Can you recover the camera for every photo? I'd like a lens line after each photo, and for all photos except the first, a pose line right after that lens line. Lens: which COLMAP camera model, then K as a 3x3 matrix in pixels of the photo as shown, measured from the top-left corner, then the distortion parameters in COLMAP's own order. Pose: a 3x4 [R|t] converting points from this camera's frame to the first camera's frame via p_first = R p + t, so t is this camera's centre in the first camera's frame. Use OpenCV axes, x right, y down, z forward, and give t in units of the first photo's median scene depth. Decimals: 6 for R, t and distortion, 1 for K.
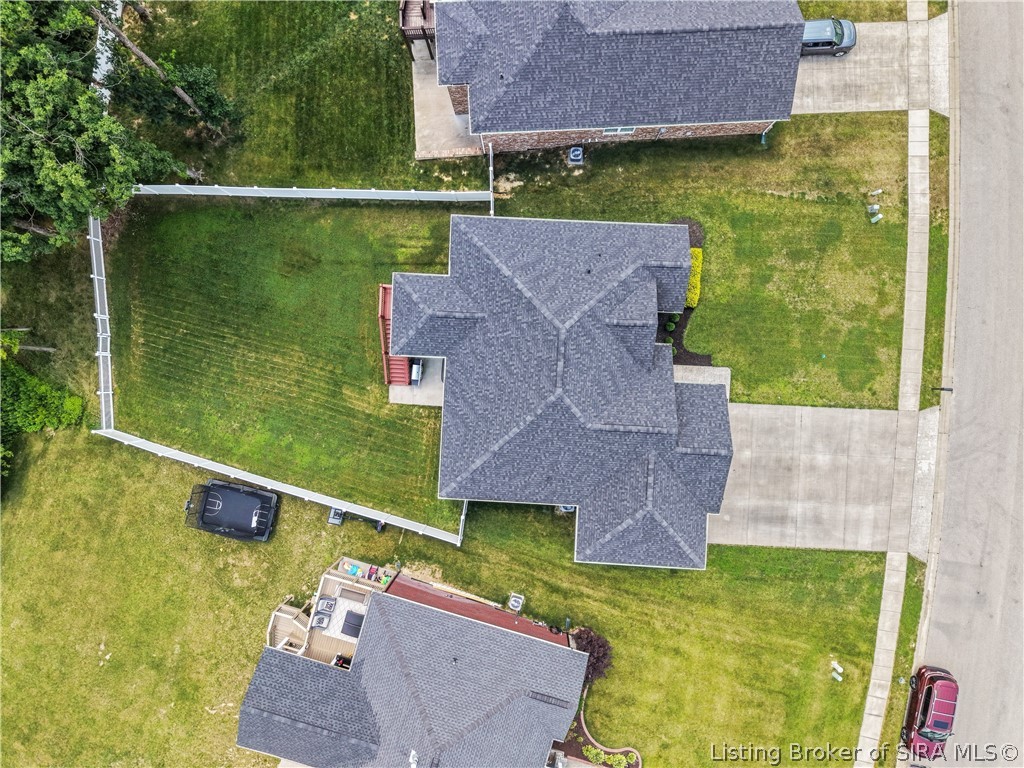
lens RADIAL K [[696.9, 0, 517.4], [0, 696.9, 379.9], [0, 0, 1]] dist [0.002318, -0.016180]
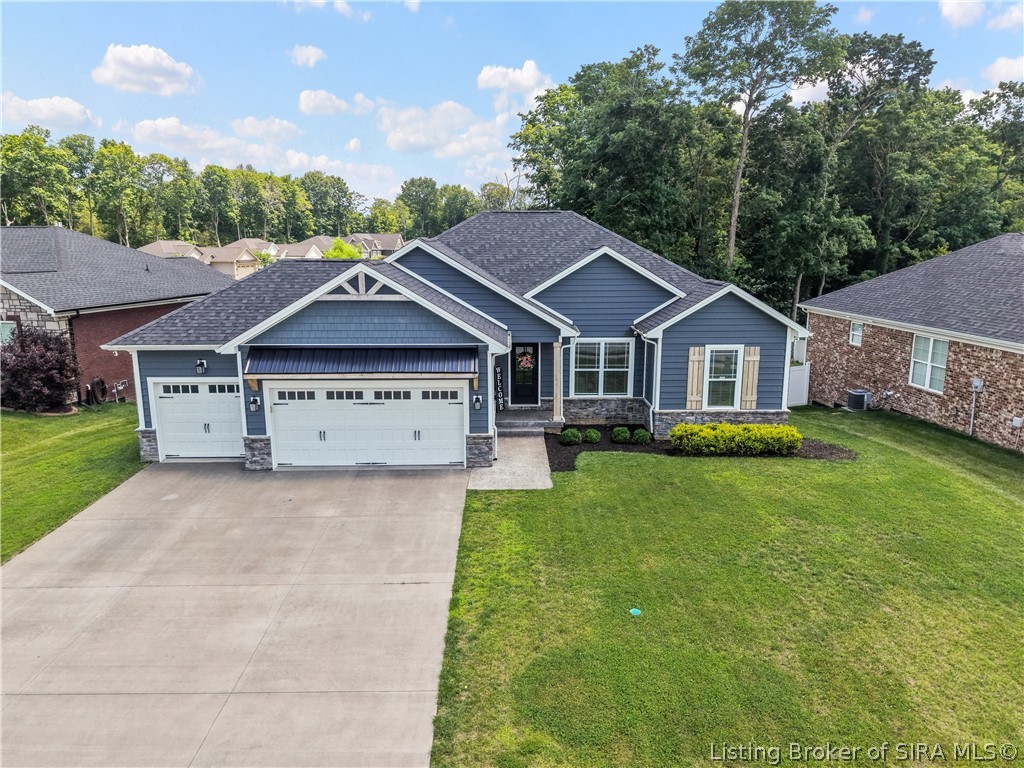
lens RADIAL K [[696.9, 0, 517.4], [0, 696.9, 379.9], [0, 0, 1]] dist [0.002318, -0.016180]
pose [[0.065998, 0.211344, -0.975181, 0.680595], [-0.997733, 0.001118, -0.067282, 0.030660], [-0.013130, 0.977411, 0.210938, 0.851679]]
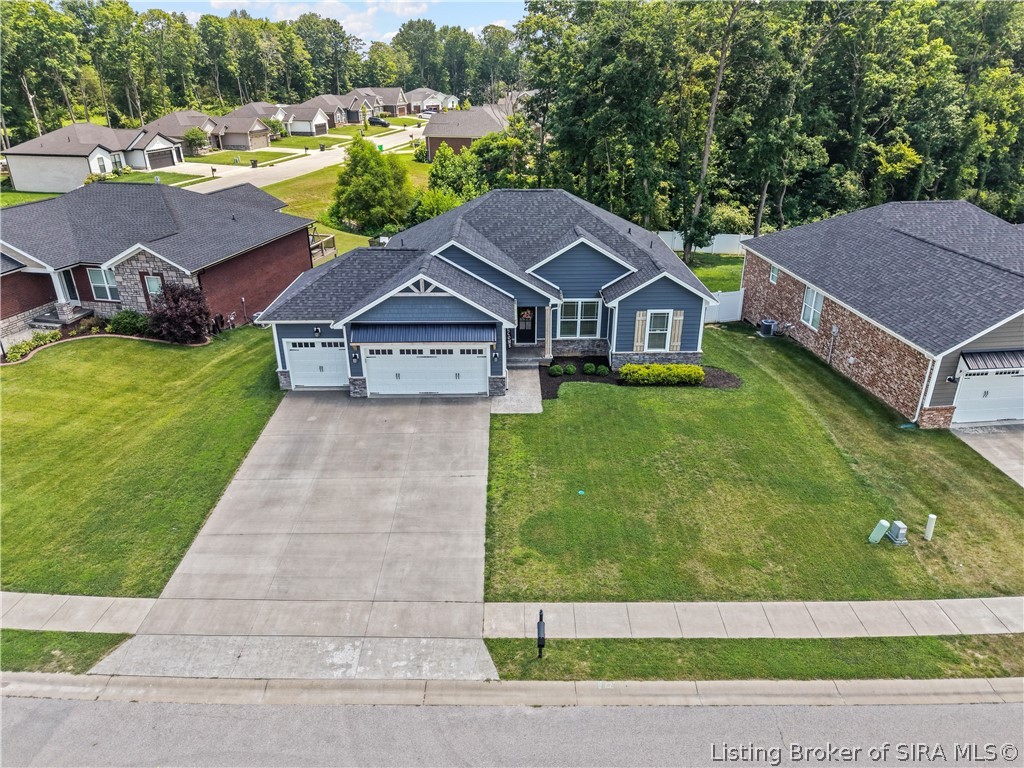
lens RADIAL K [[696.9, 0, 517.4], [0, 696.9, 379.9], [0, 0, 1]] dist [0.002318, -0.016180]
pose [[0.064206, 0.431516, -0.899817, 0.878840], [-0.997856, 0.016331, -0.063370, 0.048224], [-0.012650, 0.901957, 0.431640, 0.688103]]
